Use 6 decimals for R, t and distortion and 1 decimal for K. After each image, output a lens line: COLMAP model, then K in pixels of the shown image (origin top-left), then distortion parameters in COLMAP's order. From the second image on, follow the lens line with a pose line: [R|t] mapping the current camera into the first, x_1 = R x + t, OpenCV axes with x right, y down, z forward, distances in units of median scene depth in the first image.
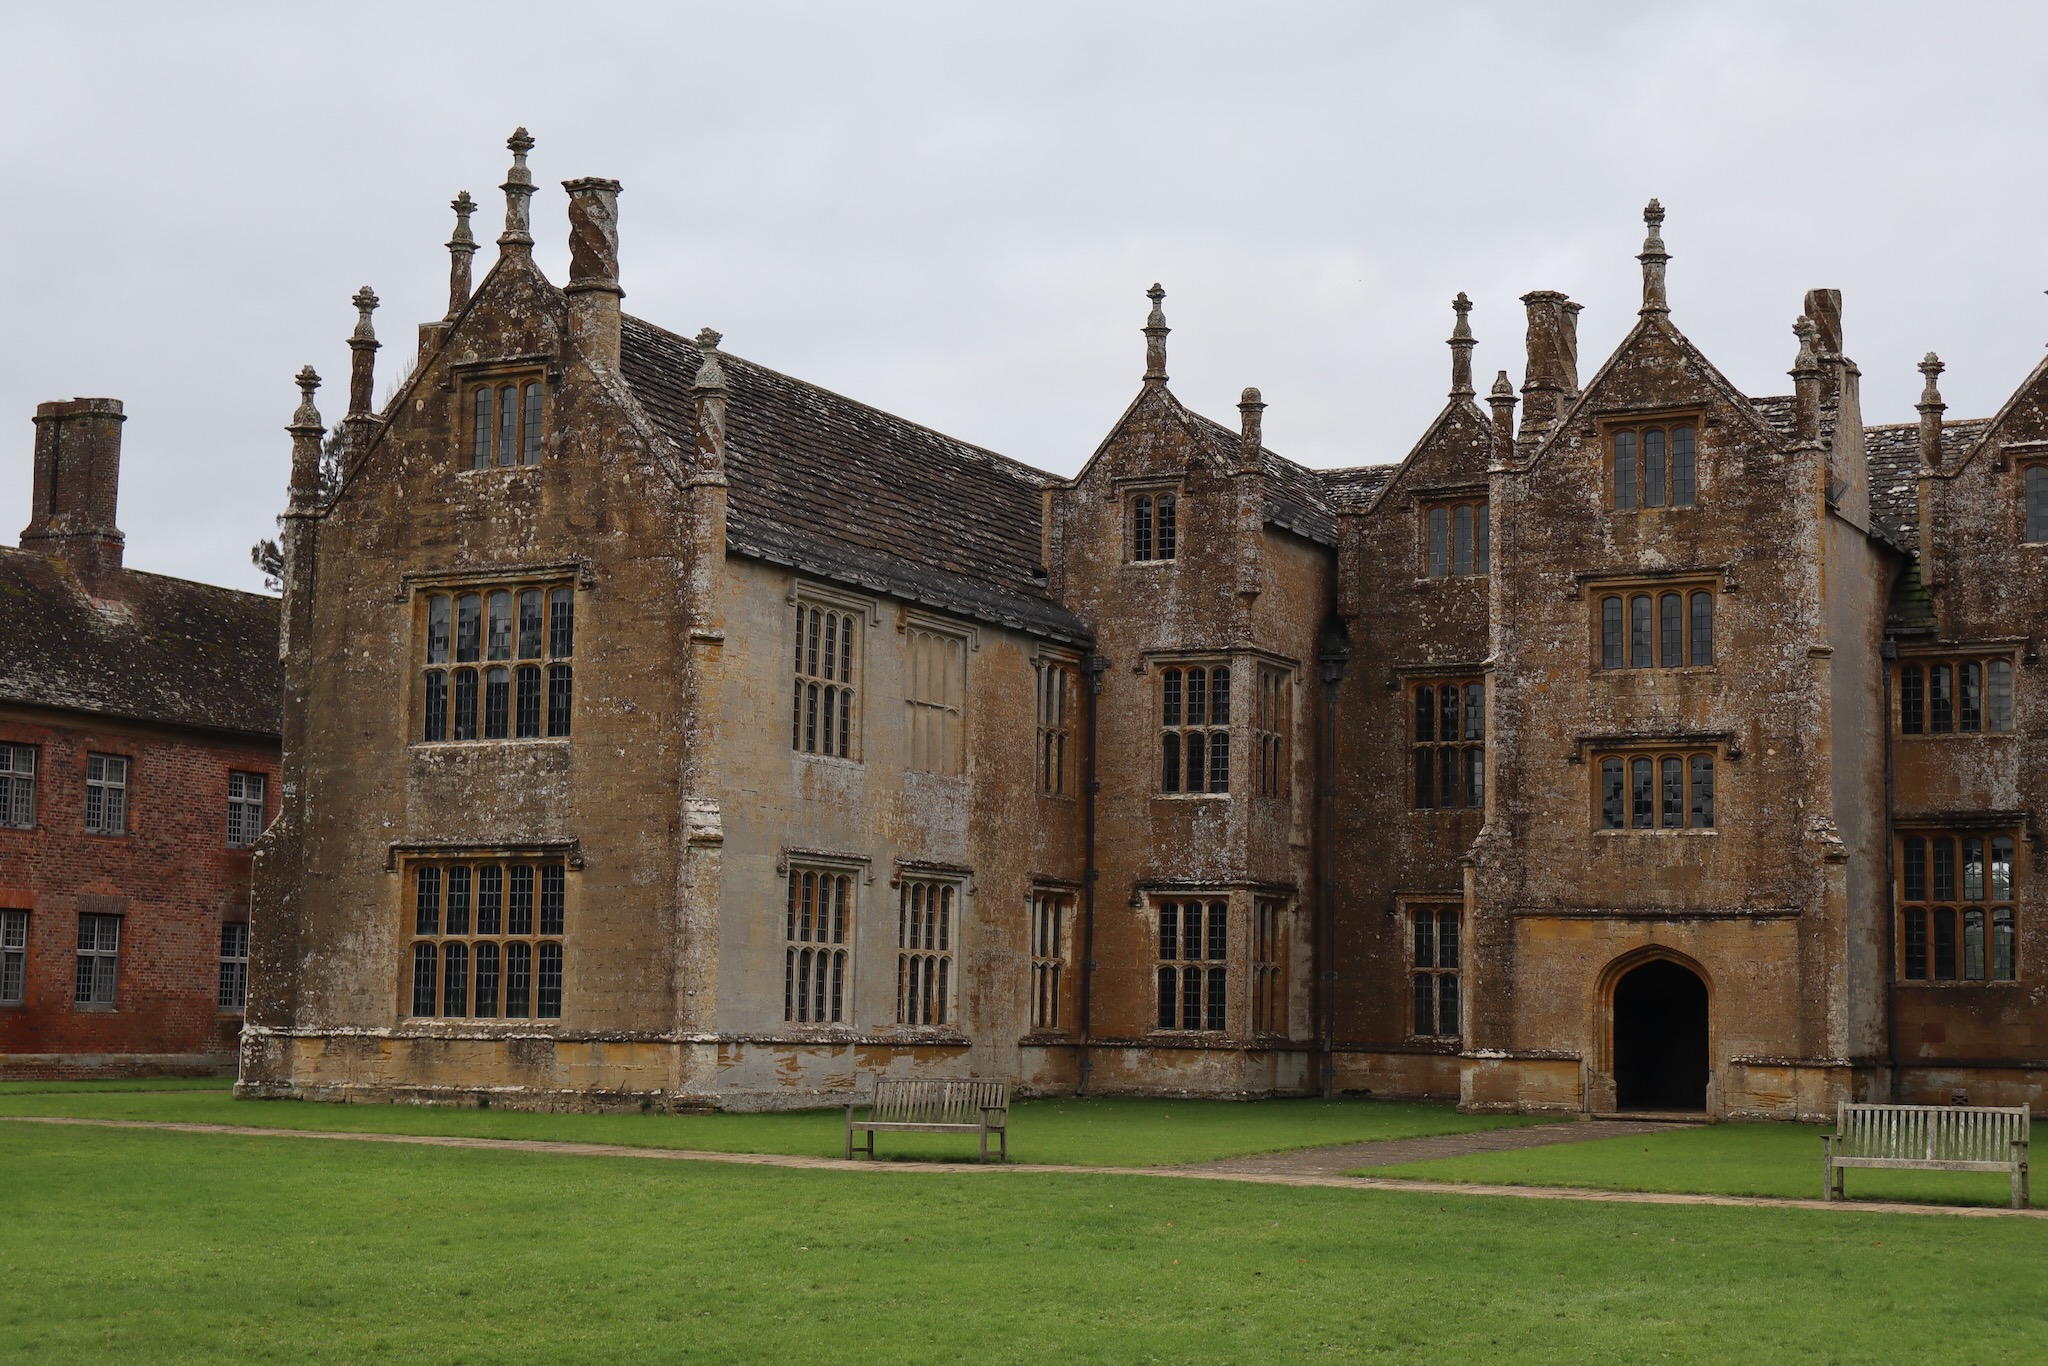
lens RADIAL K [[2989.6, 0, 1030.2], [0, 2989.6, 681.1], [0, 0, 1]] dist [0.011815, 0.000000]
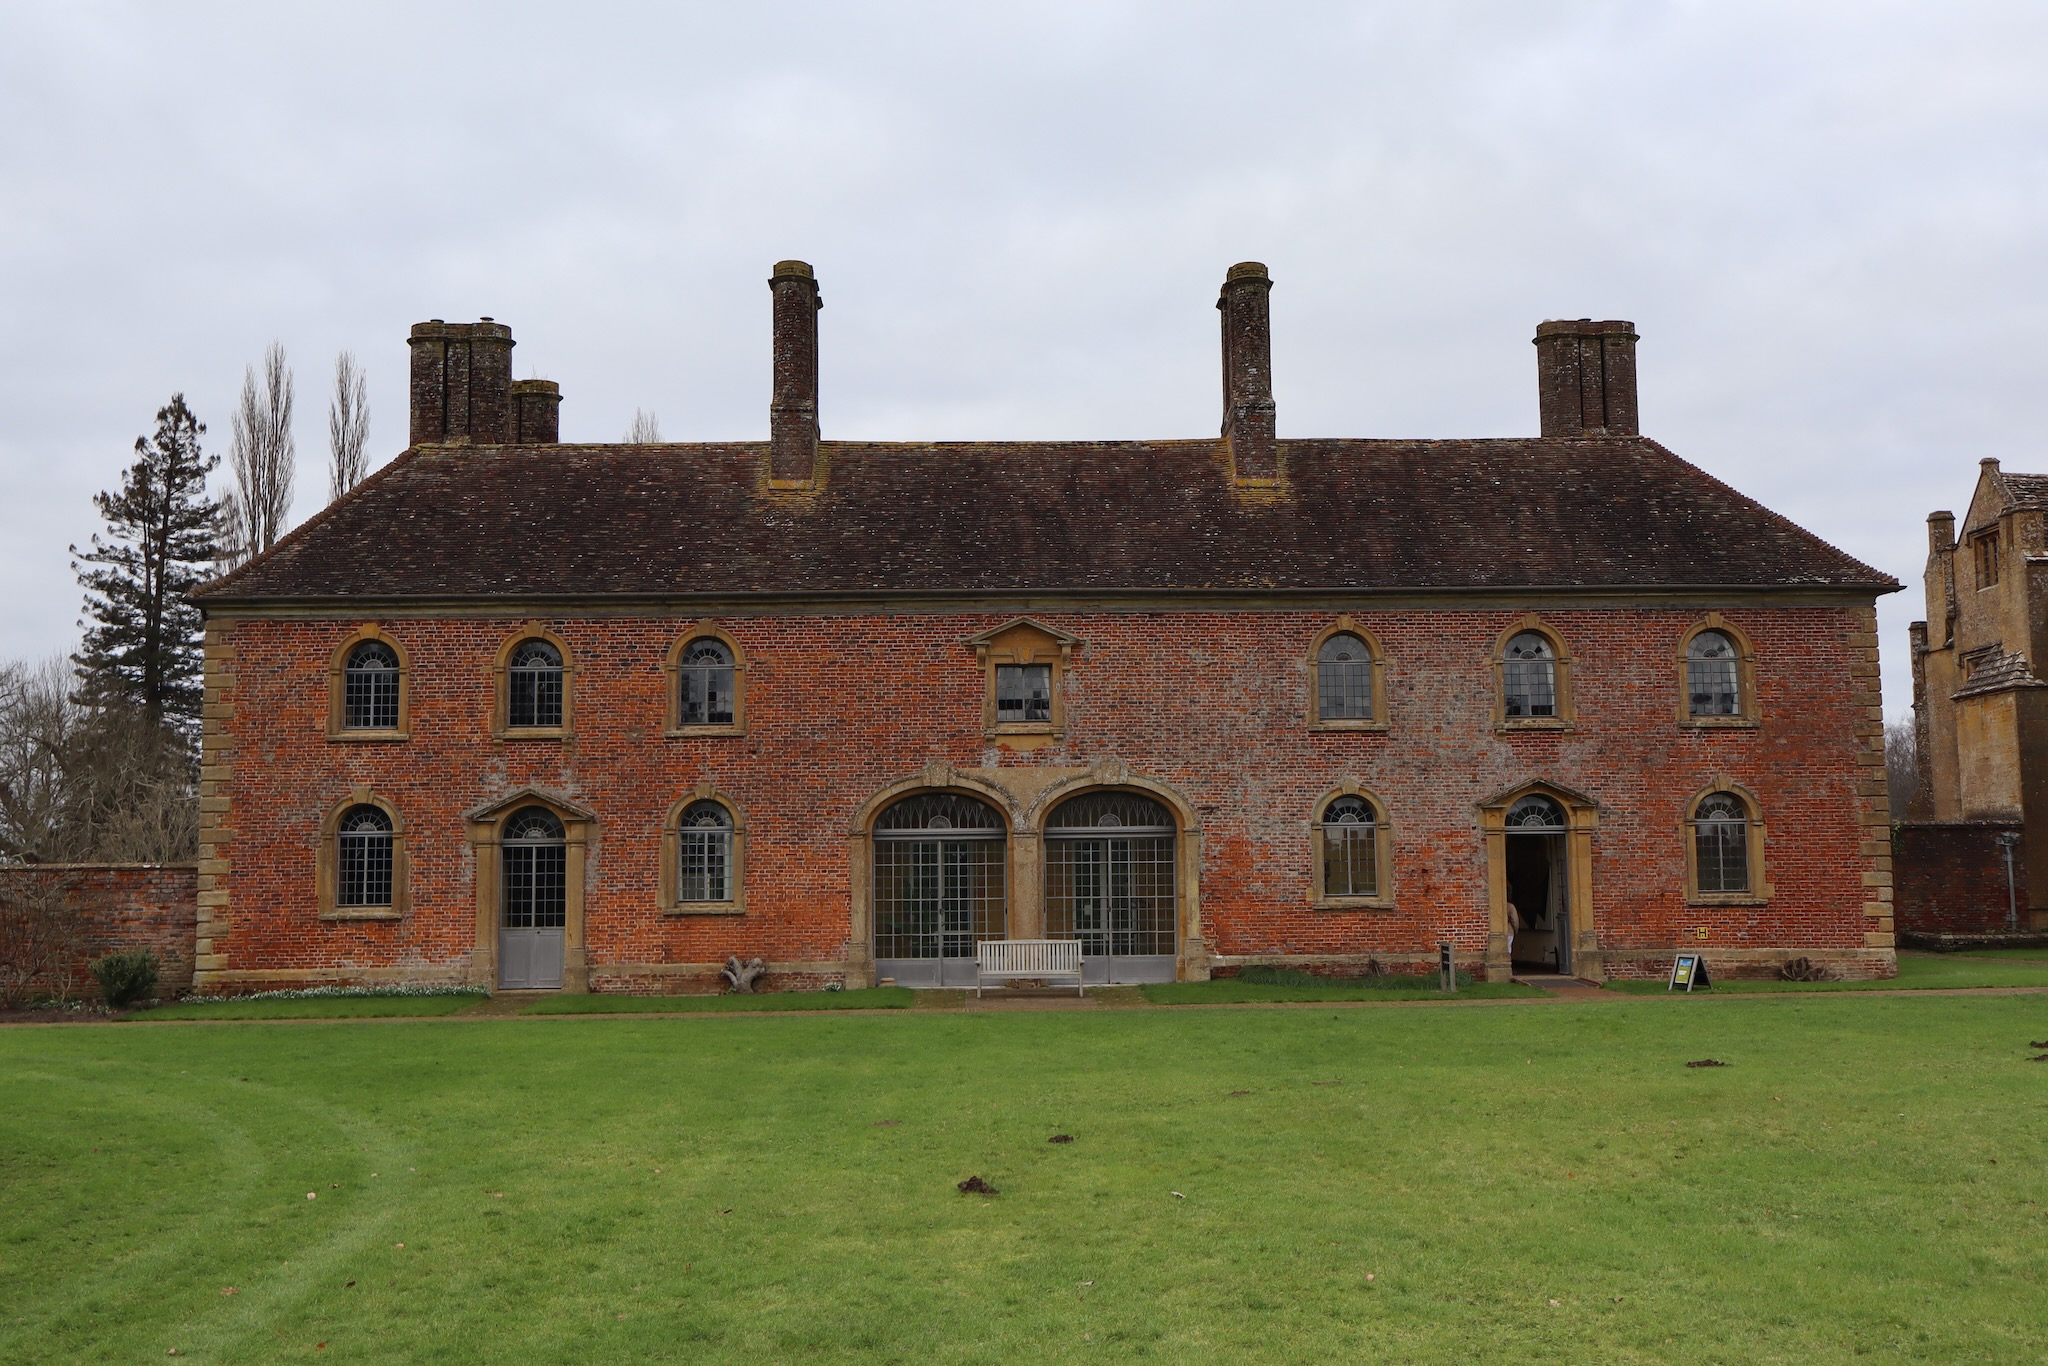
lens RADIAL K [[1946.2, 0, 1035.5], [0, 1946.2, 685.4], [0, 0, 1]] dist [0.019449, 0.000000]
pose [[0.866369, 0.023166, 0.498867, -1.103093], [-0.027802, 0.999612, 0.001863, 0.050775], [-0.498631, -0.015484, 0.866676, 0.670626]]
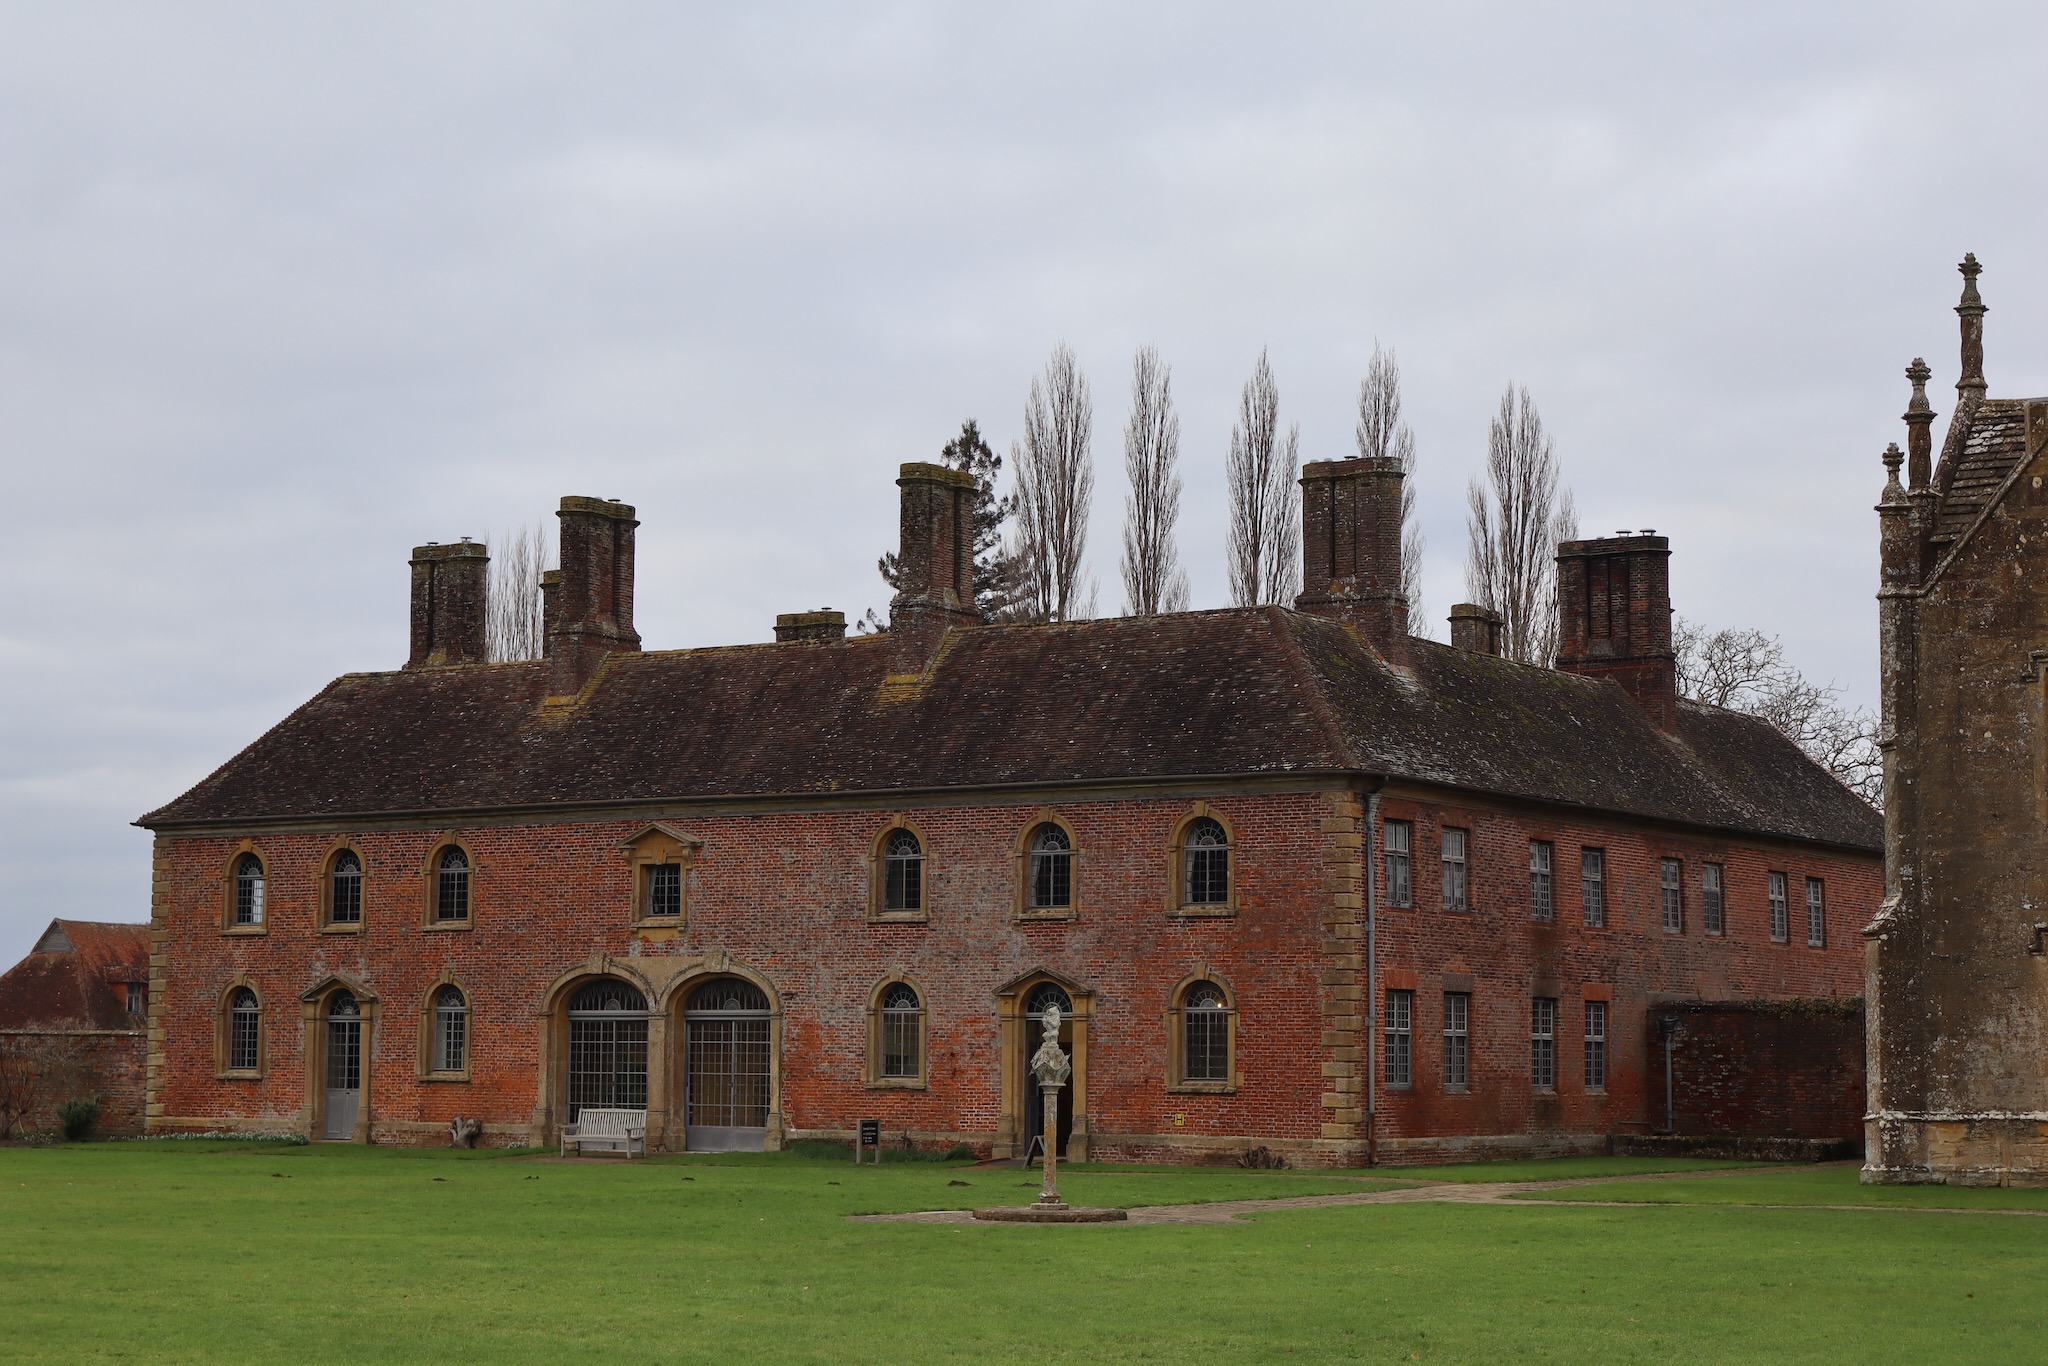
lens RADIAL K [[3548.9, 0, 1015.8], [0, 3548.9, 675.0], [0, 0, 1]] dist [-0.005480, 0.000000]
pose [[0.996099, -0.020609, -0.085808, -0.440079], [0.020719, 0.999785, 0.000395, -0.035878], [0.085781, -0.002171, 0.996312, -0.199815]]
